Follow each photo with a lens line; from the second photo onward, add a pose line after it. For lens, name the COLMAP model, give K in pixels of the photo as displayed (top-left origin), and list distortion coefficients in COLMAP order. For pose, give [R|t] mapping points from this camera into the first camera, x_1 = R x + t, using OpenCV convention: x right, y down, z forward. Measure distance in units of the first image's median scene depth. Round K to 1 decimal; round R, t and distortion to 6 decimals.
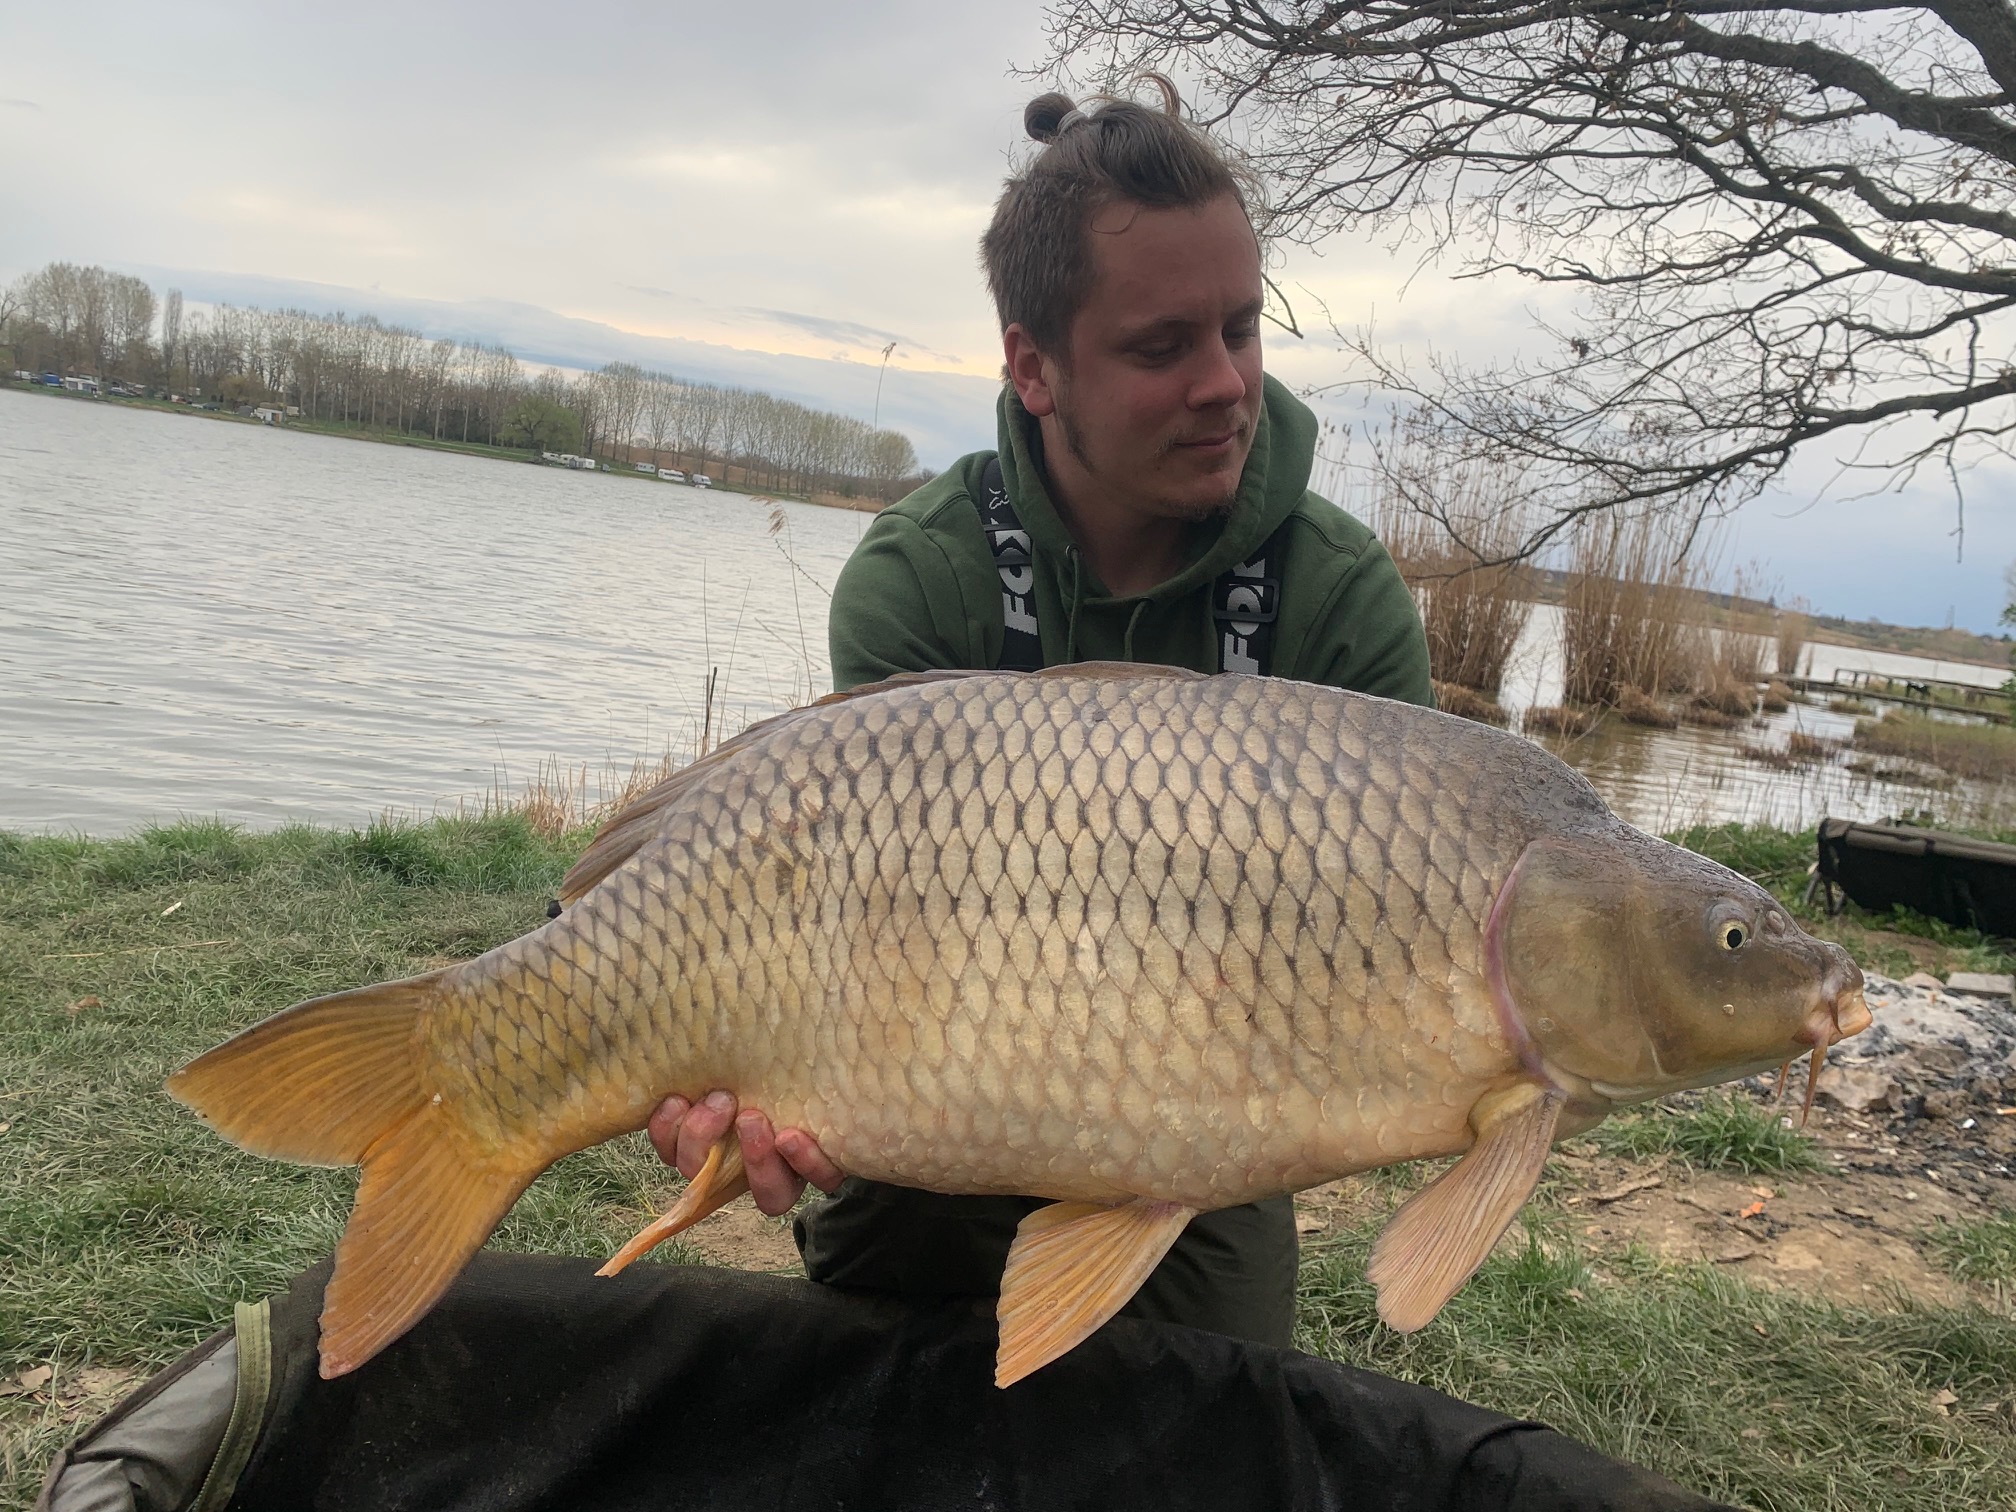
lens RADIAL K [[1547.8, 0, 1008.0], [0, 1547.8, 756.0], [0, 0, 1]] dist [0.005395, 0.002869]
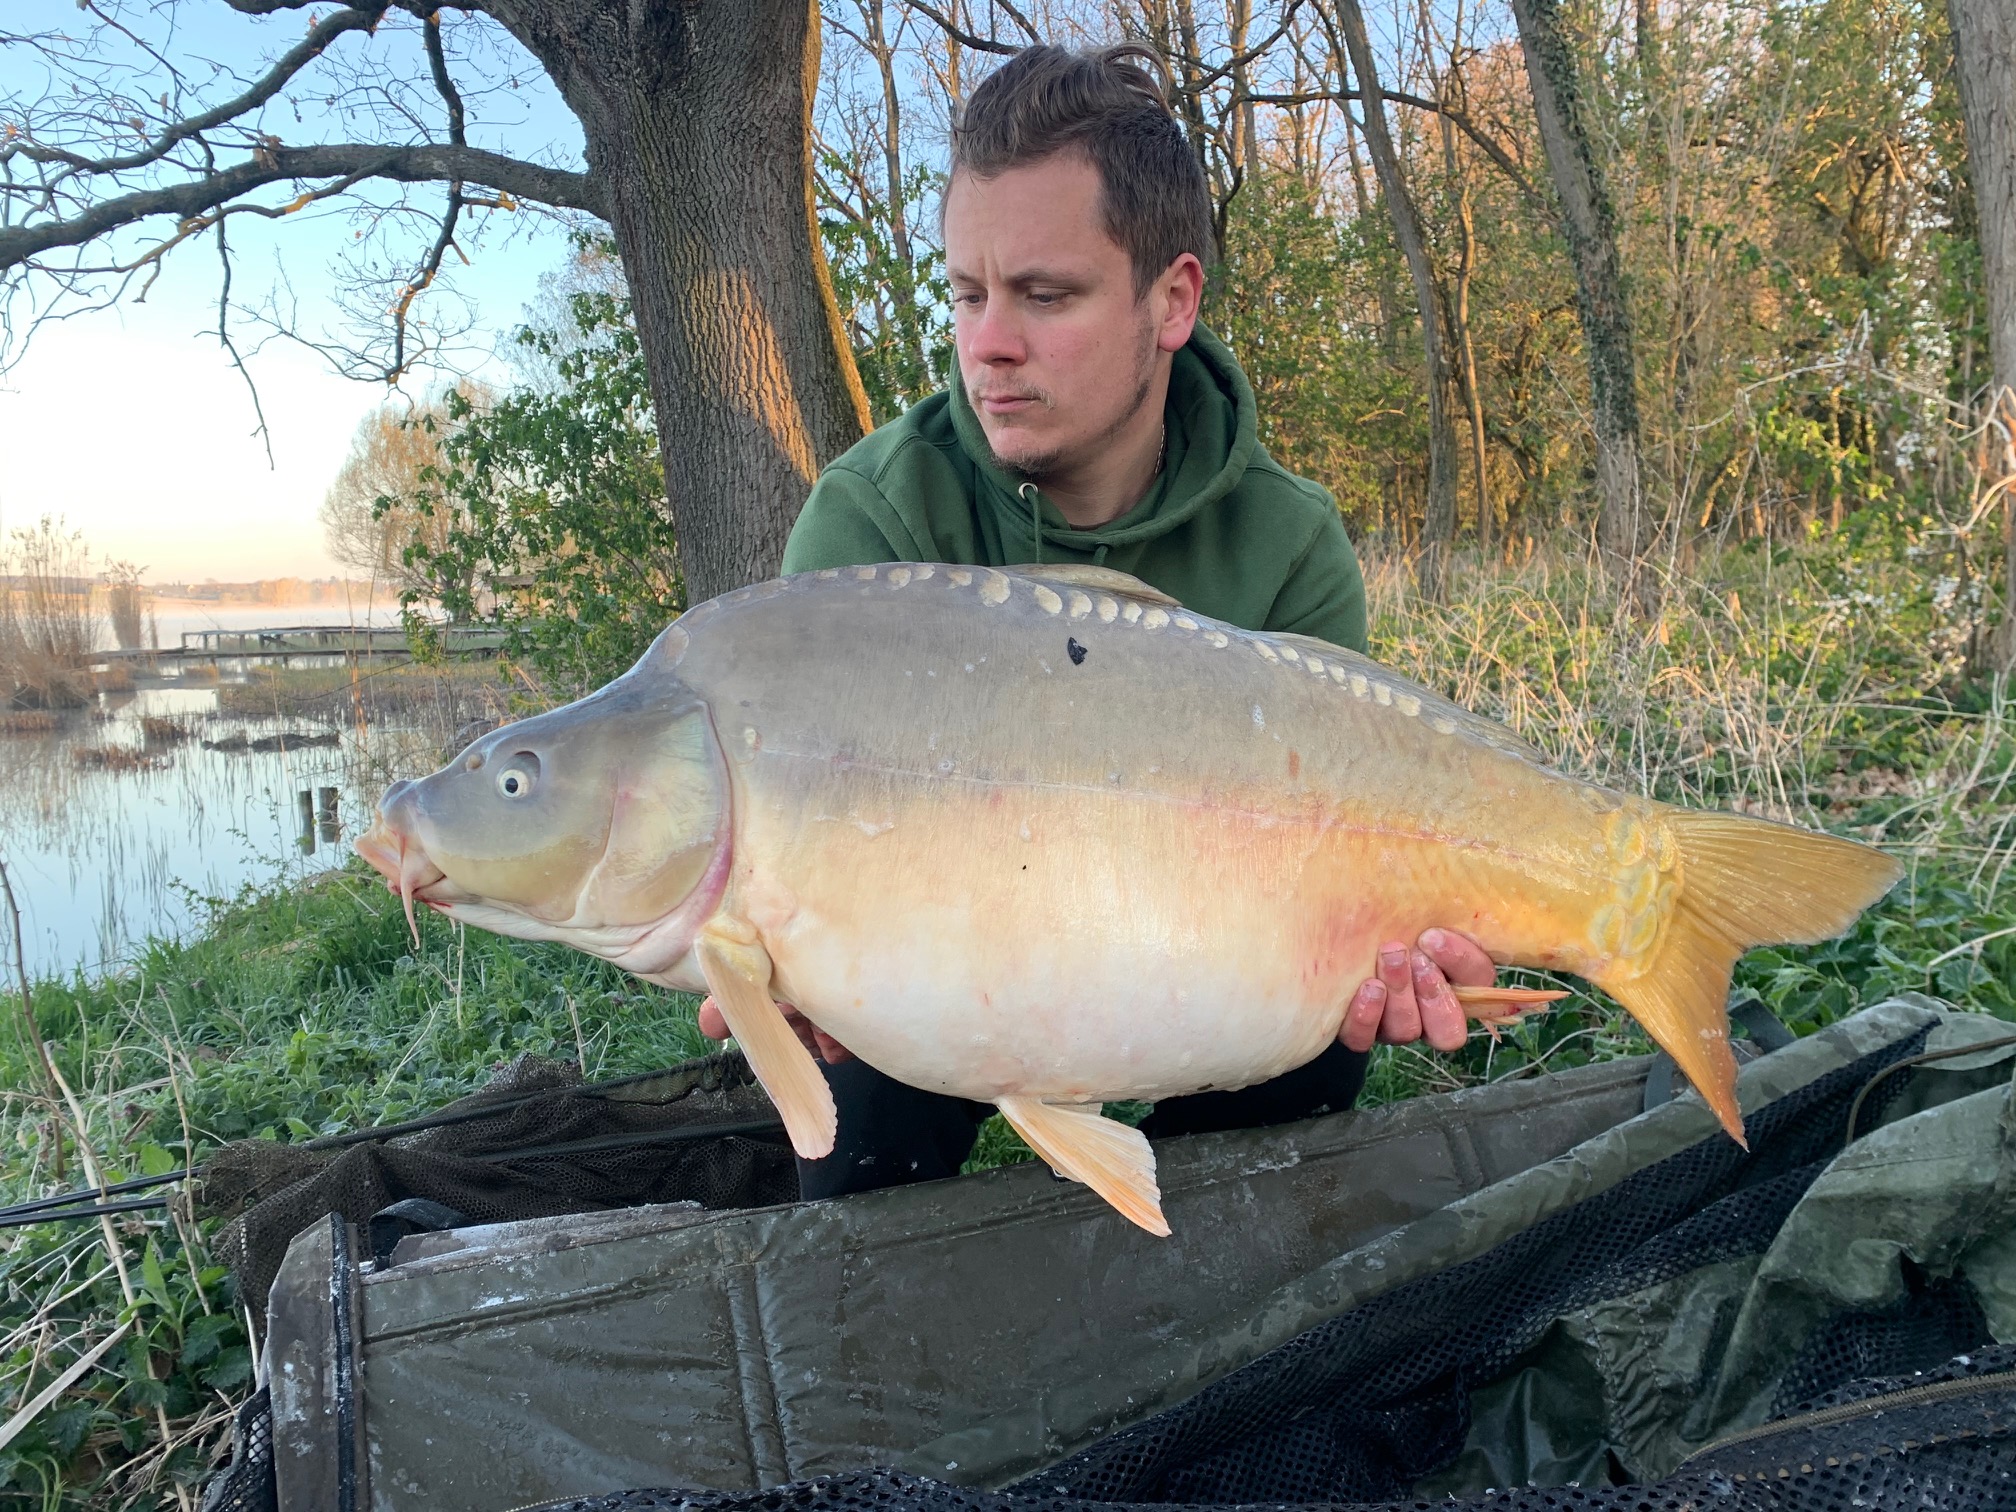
lens RADIAL K [[1586.4, 0, 1008.0], [0, 1586.4, 756.0], [0, 0, 1]] dist [-0.001182, -0.002382]
pose [[0.554053, -0.232694, 0.799299, 0.147781], [0.217987, 0.967192, 0.130469, -0.008949], [-0.803434, 0.101950, 0.586600, 0.253368]]
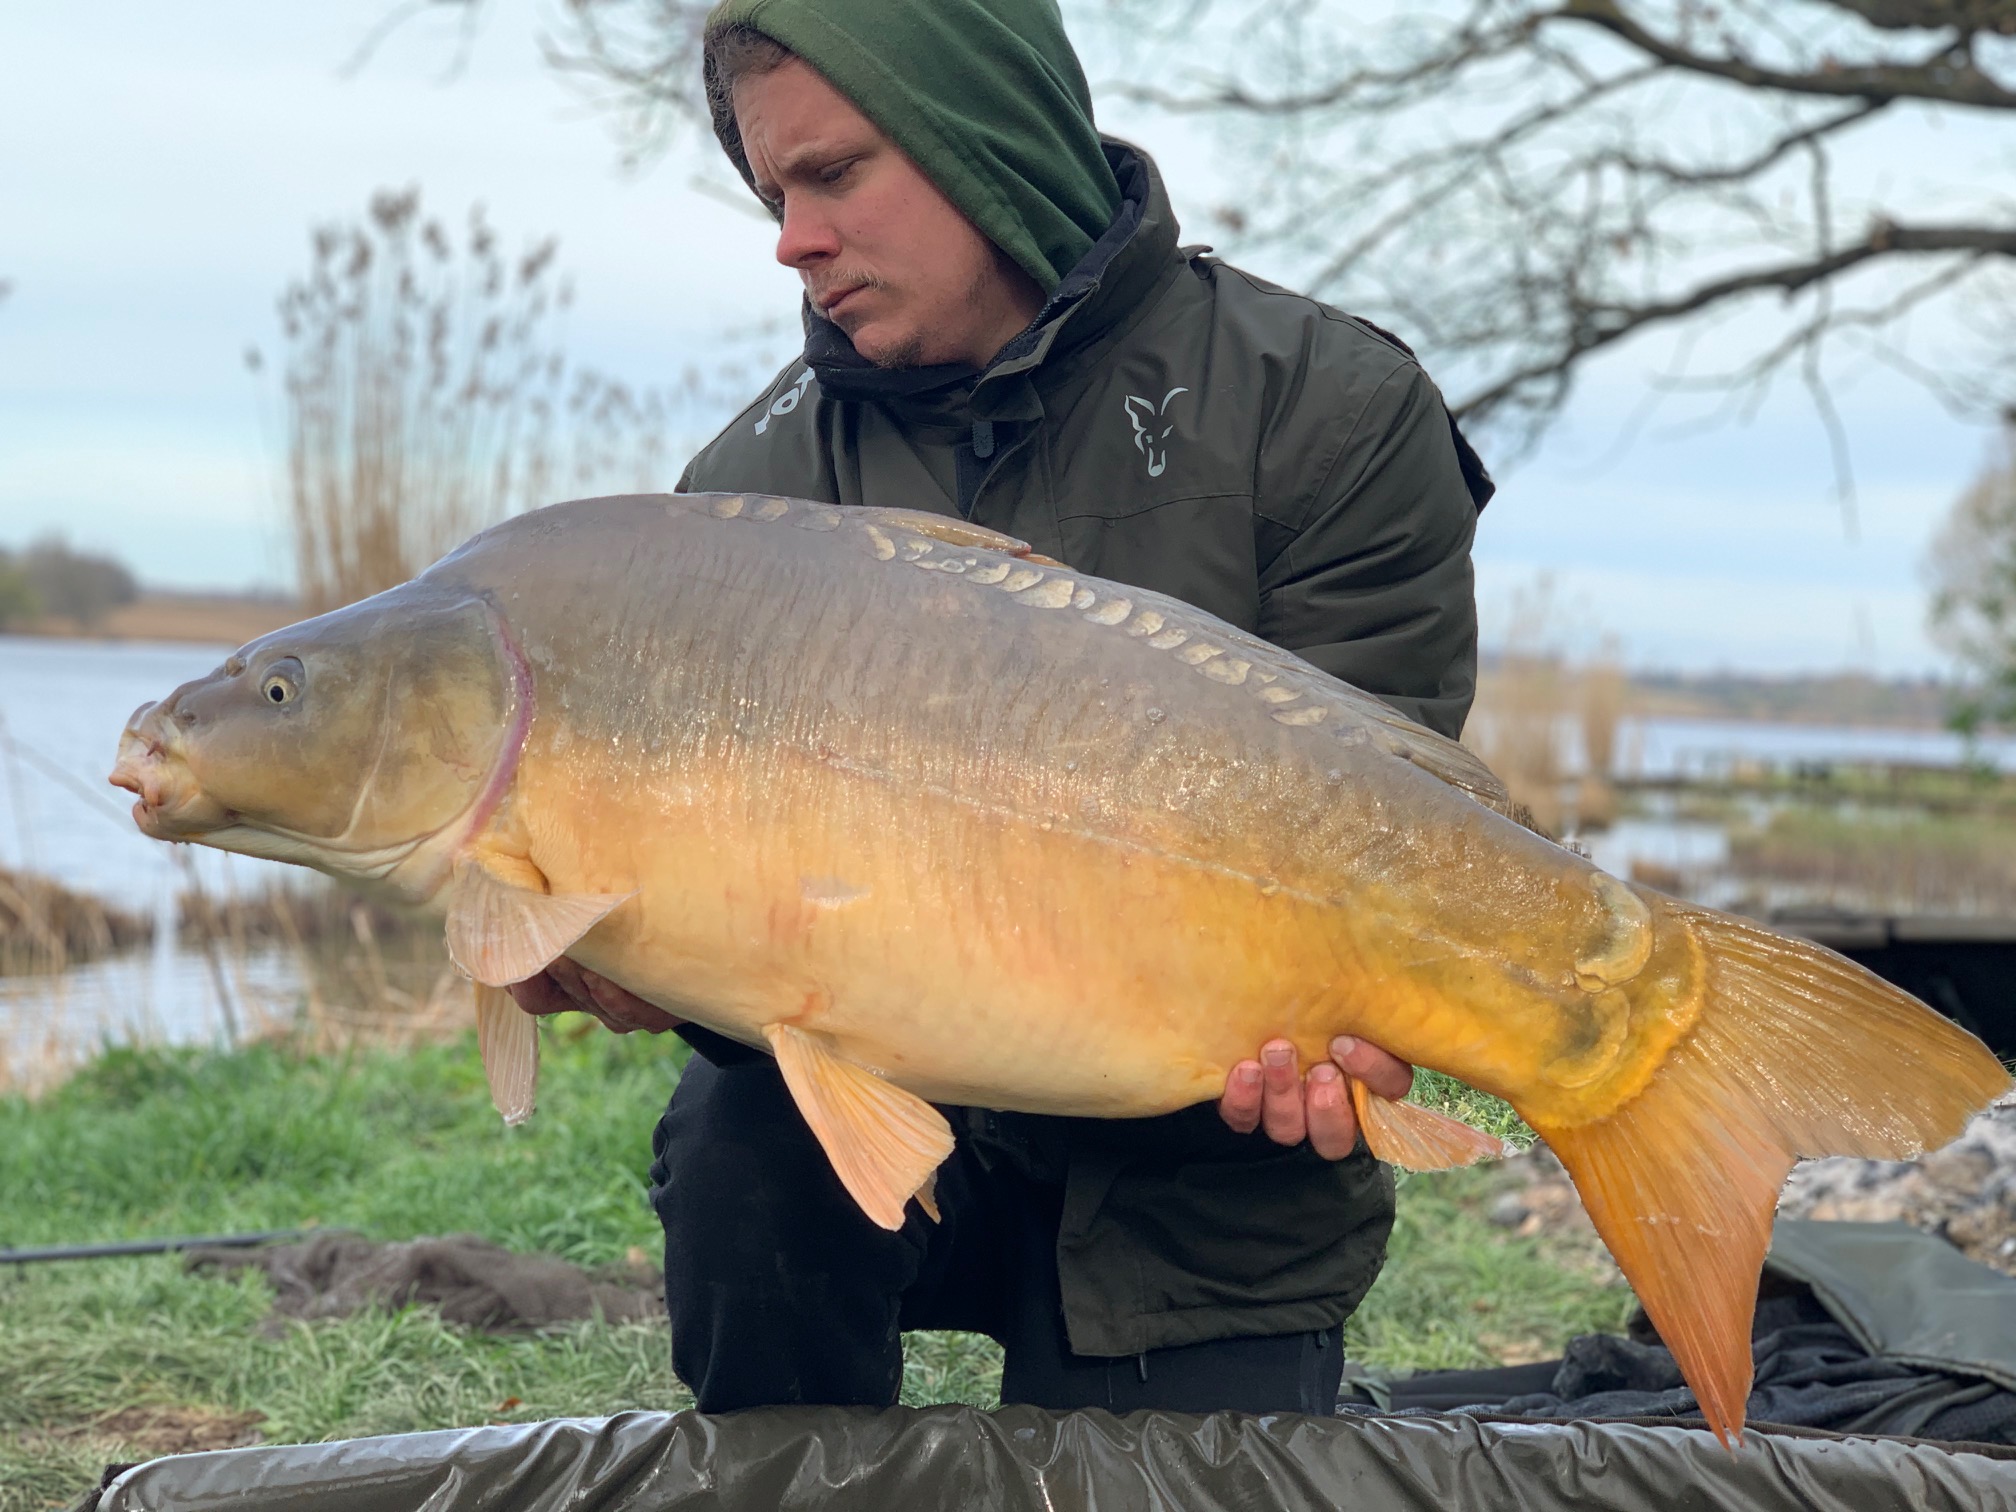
lens RADIAL K [[3002.4, 0, 1008.0], [0, 3002.4, 756.0], [0, 0, 1]] dist [0.231454, -0.009730]
pose [[0.957262, -0.096540, 0.272633, -0.039301], [0.123003, 0.989041, -0.081662, 0.018491], [-0.261761, 0.111707, 0.958646, -0.054745]]
